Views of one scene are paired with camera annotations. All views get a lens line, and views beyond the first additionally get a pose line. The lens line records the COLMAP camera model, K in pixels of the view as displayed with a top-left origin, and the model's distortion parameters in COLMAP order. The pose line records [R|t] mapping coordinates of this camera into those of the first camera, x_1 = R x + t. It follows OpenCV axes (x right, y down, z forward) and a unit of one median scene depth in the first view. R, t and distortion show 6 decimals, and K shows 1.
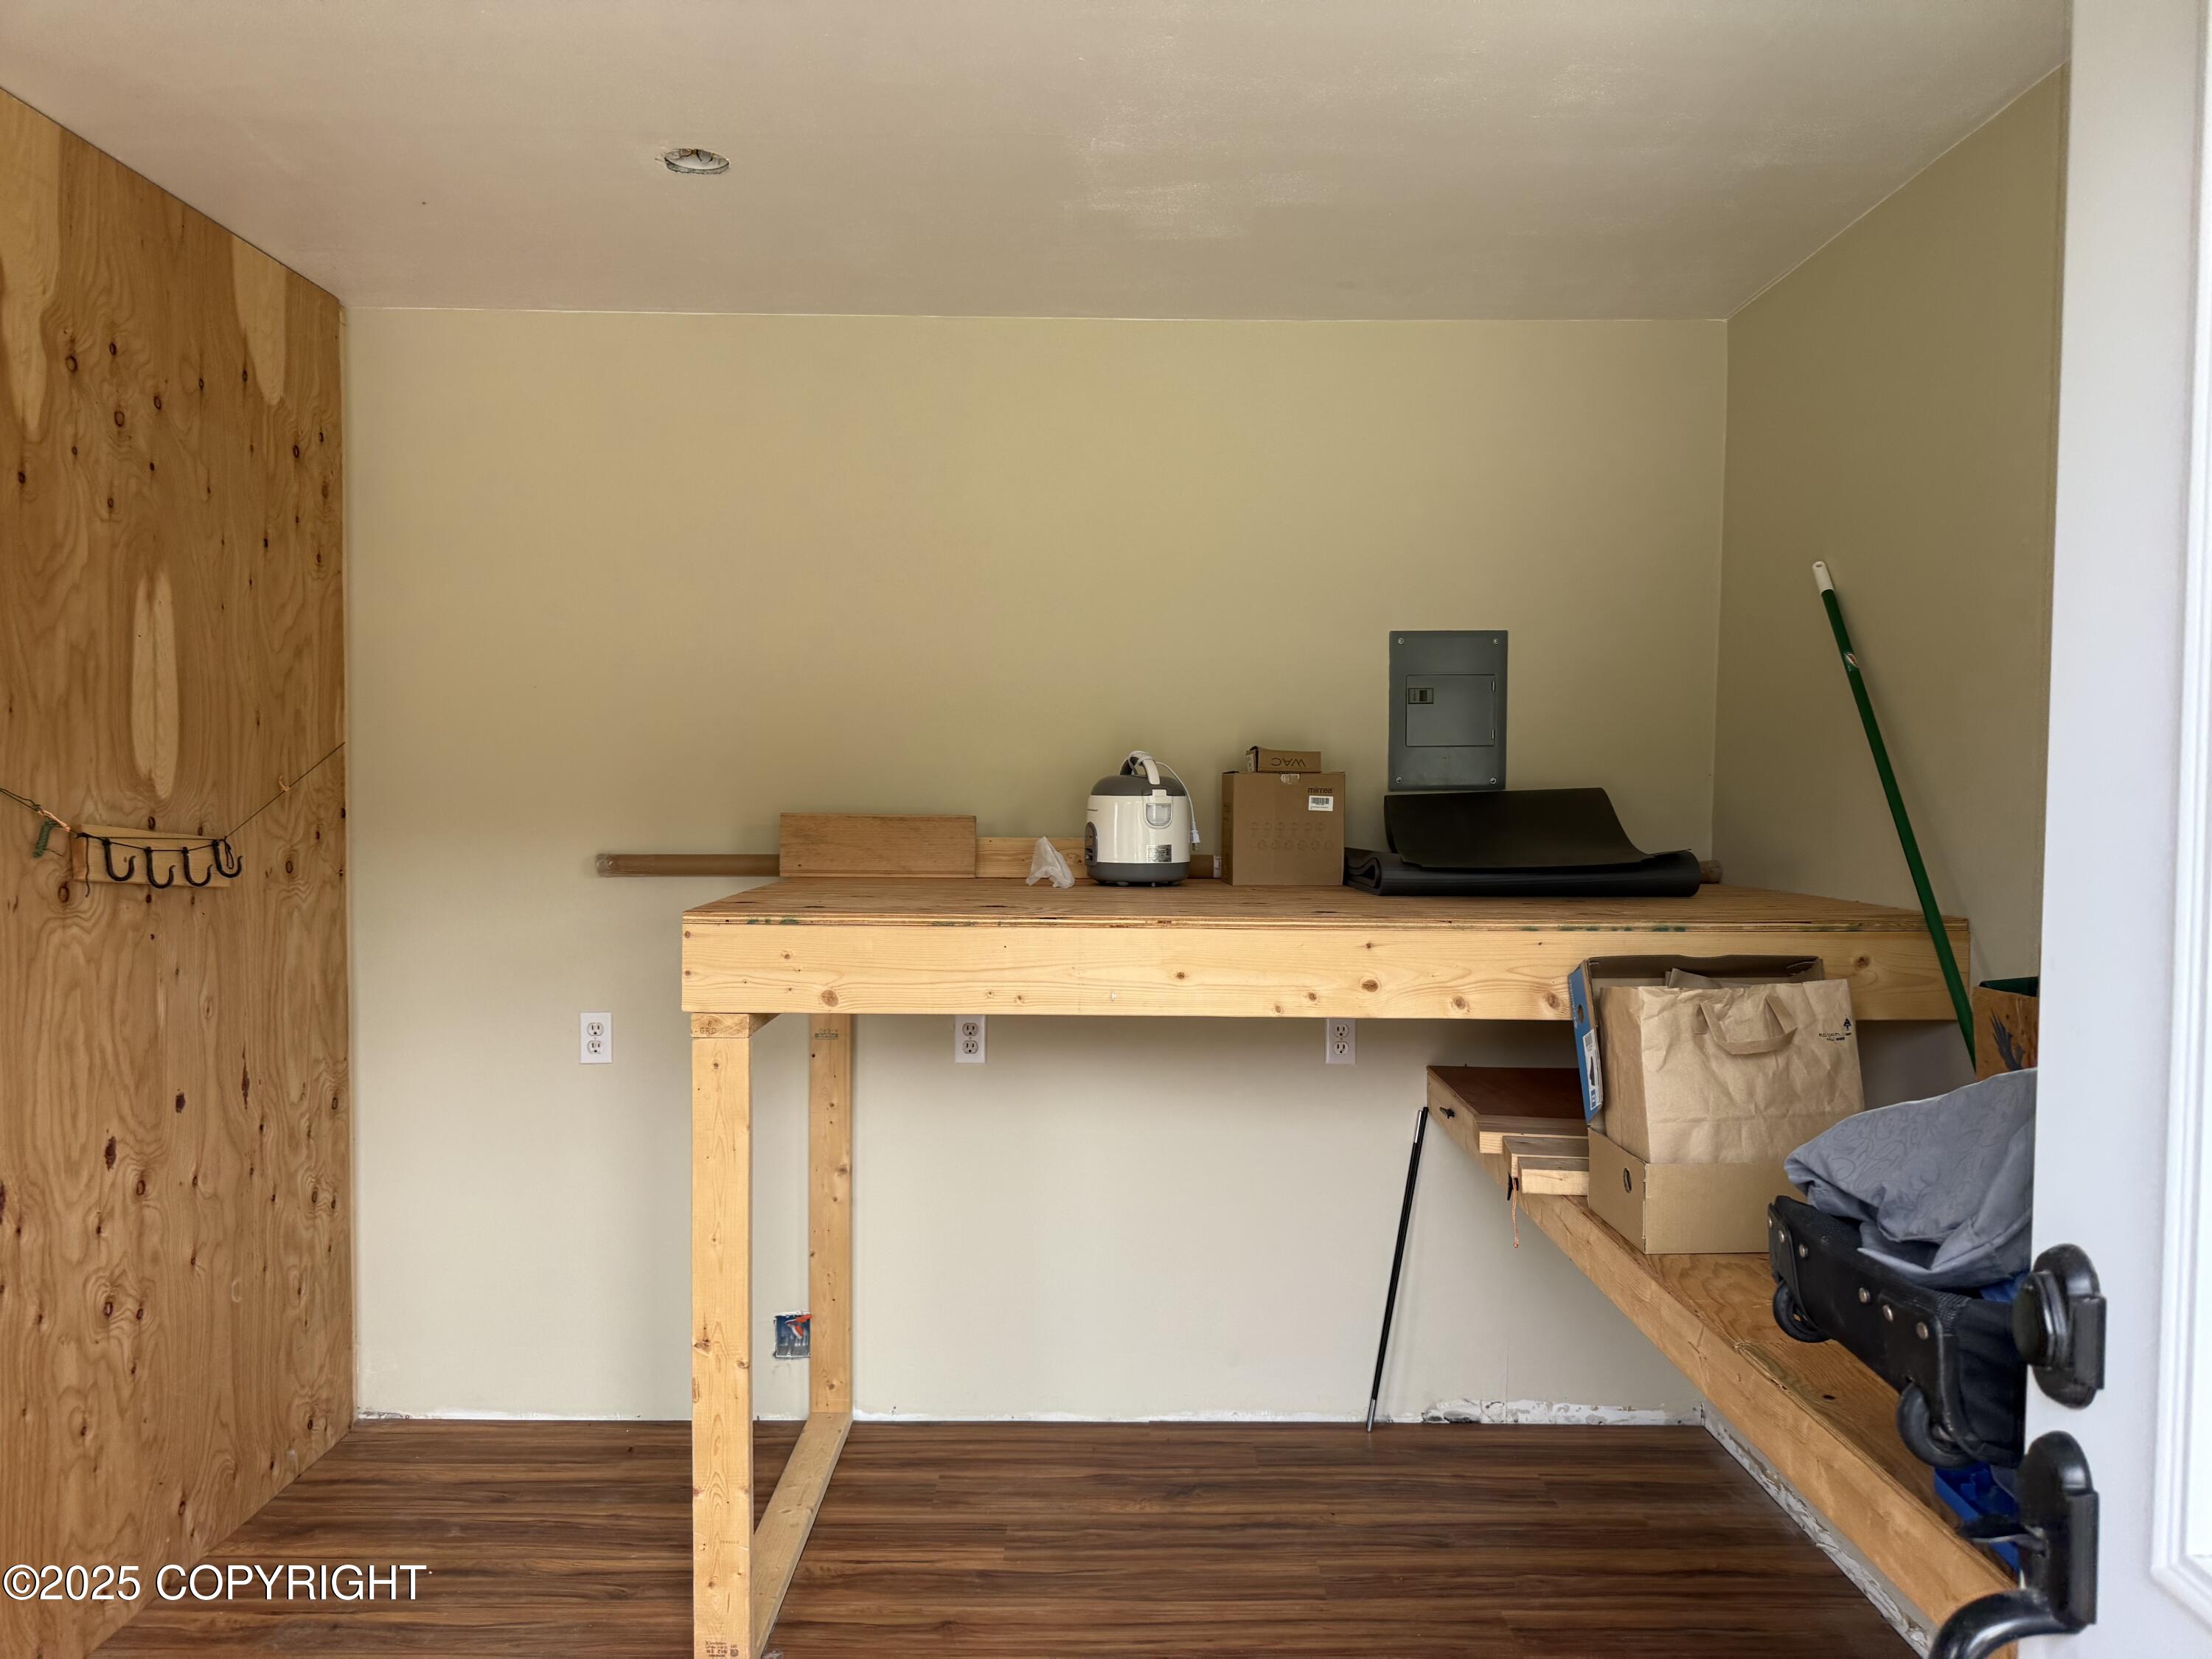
lens RADIAL K [[1552.2, 0, 1119.8], [0, 1552.2, 833.4], [0, 0, 1]] dist [0.069300, -0.103195]
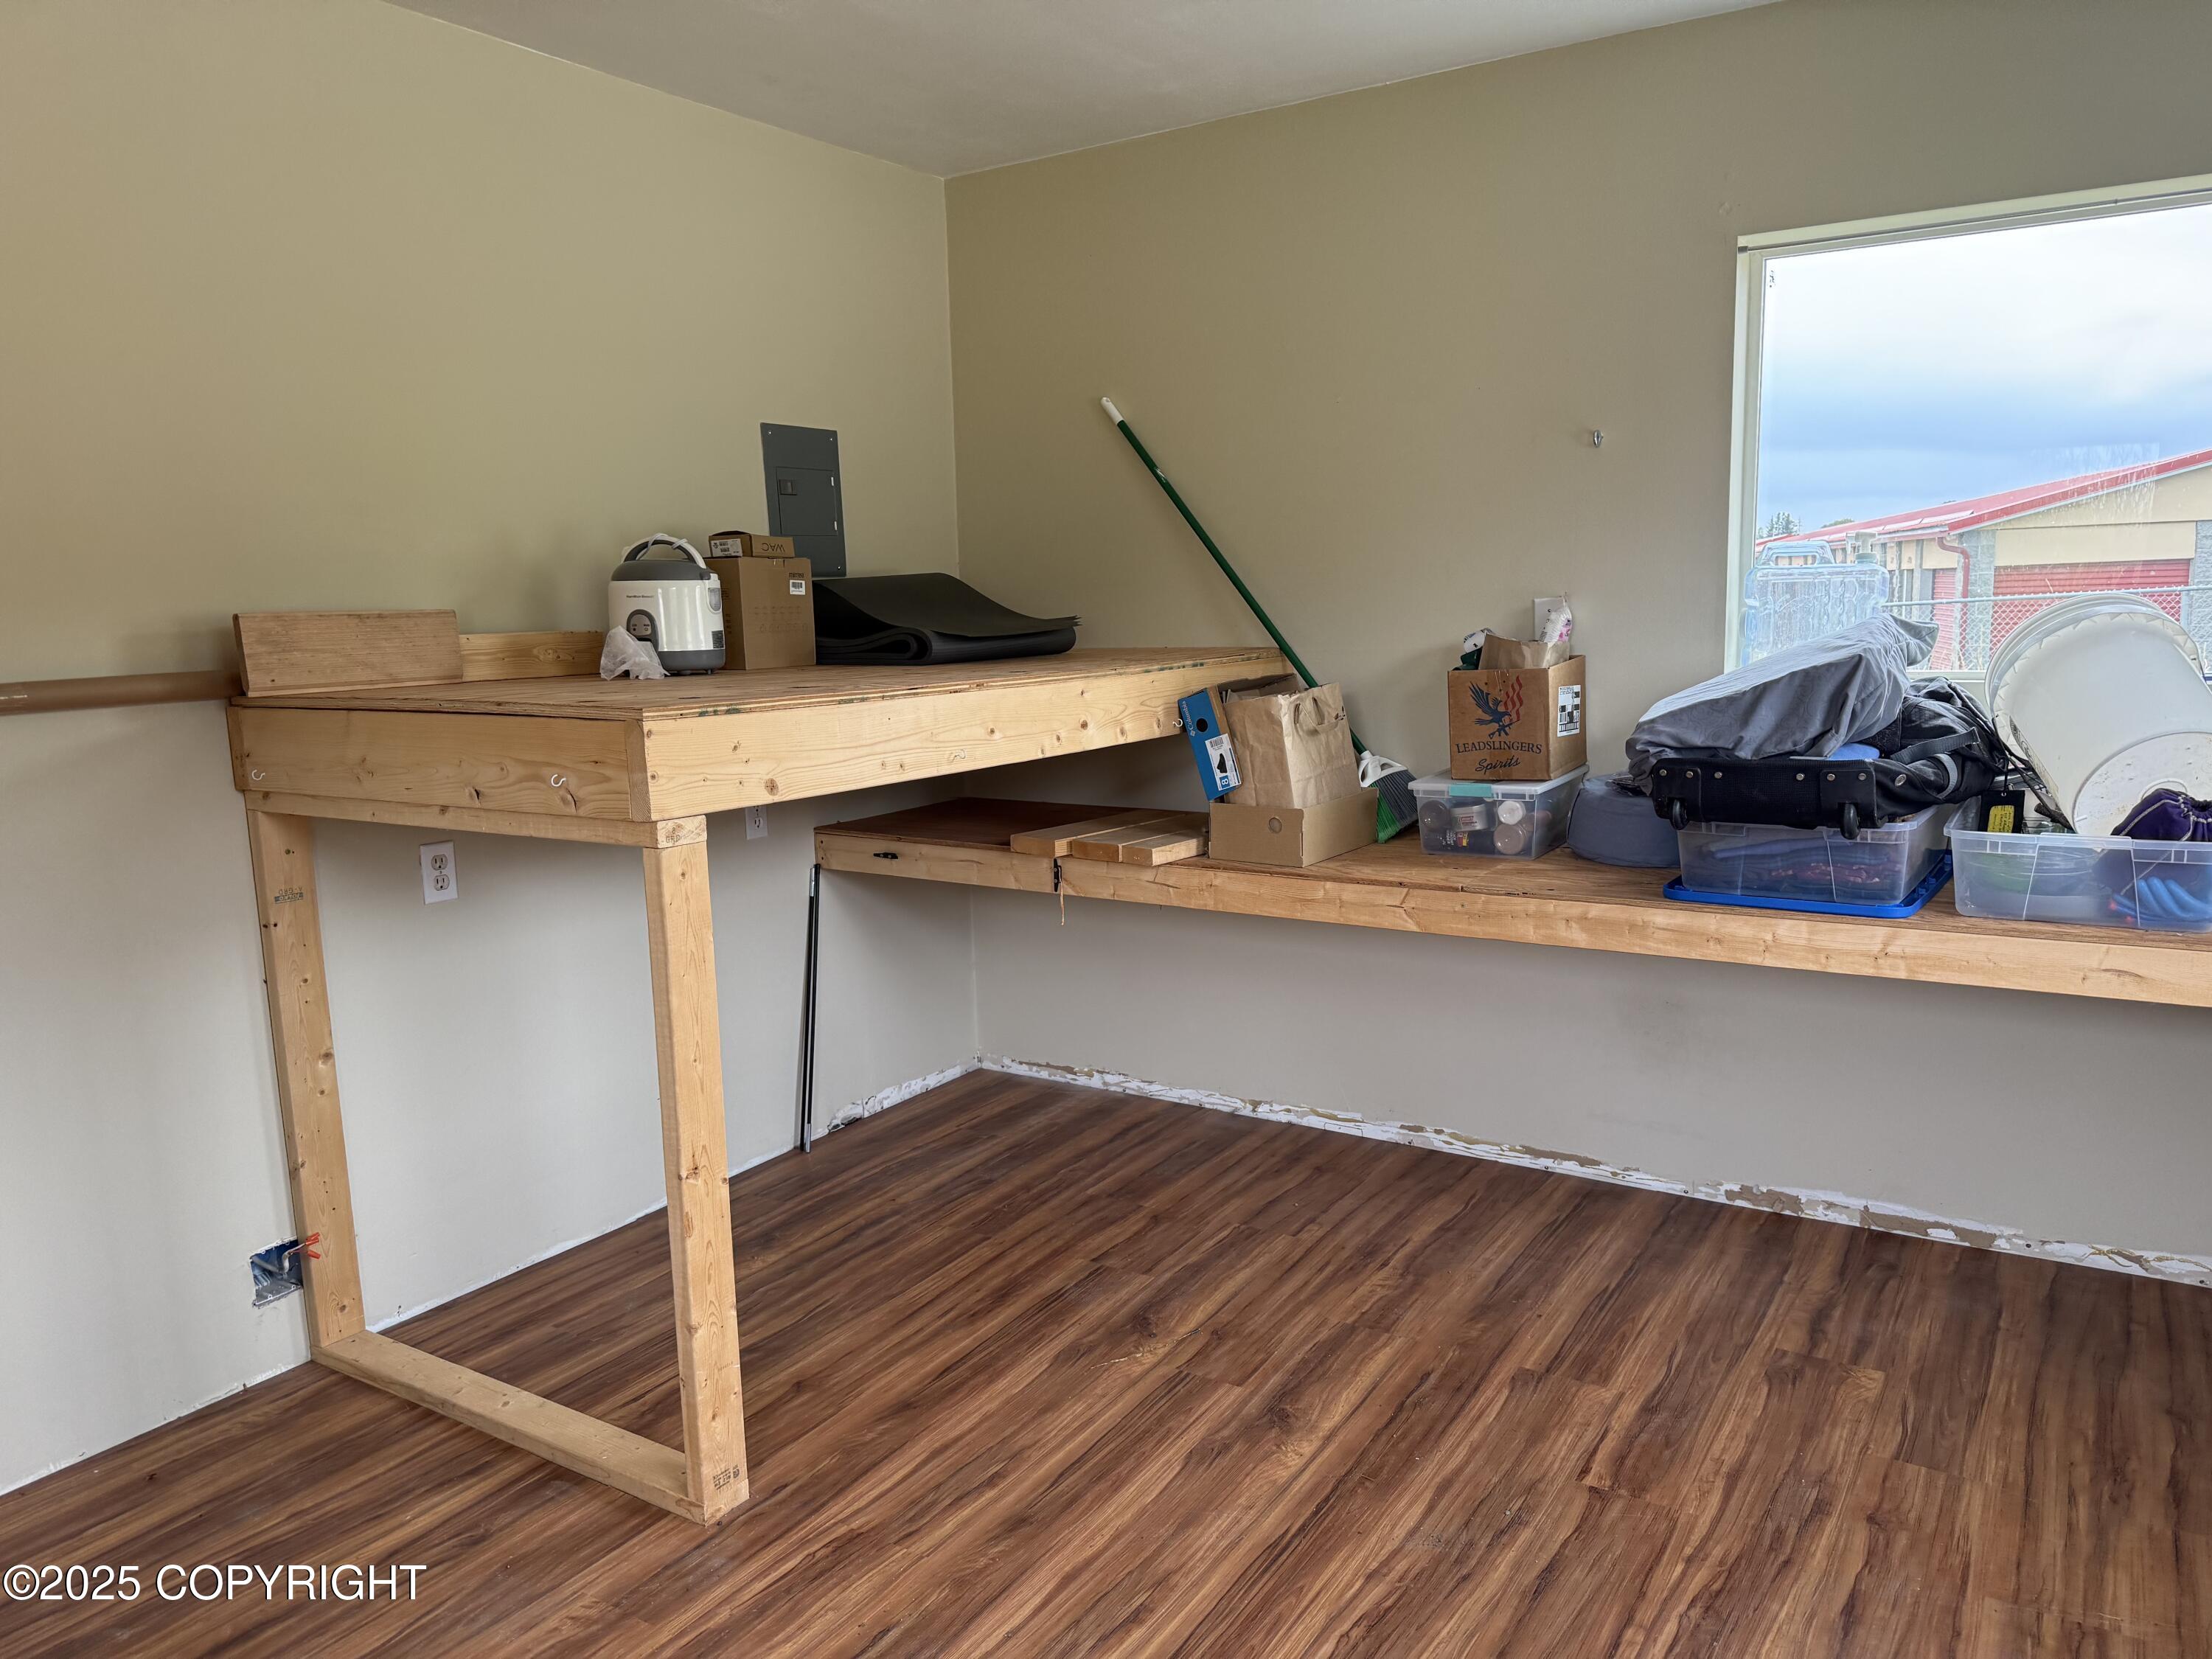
lens RADIAL K [[1547.8, 0, 1110.4], [0, 1547.8, 826.0], [0, 0, 1]] dist [0.083494, -0.097074]
pose [[0.548079, -0.142553, 0.824189, -0.665682], [0.050445, 0.989209, 0.137550, 0.006383], [-0.834904, -0.033812, 0.549356, 0.227450]]
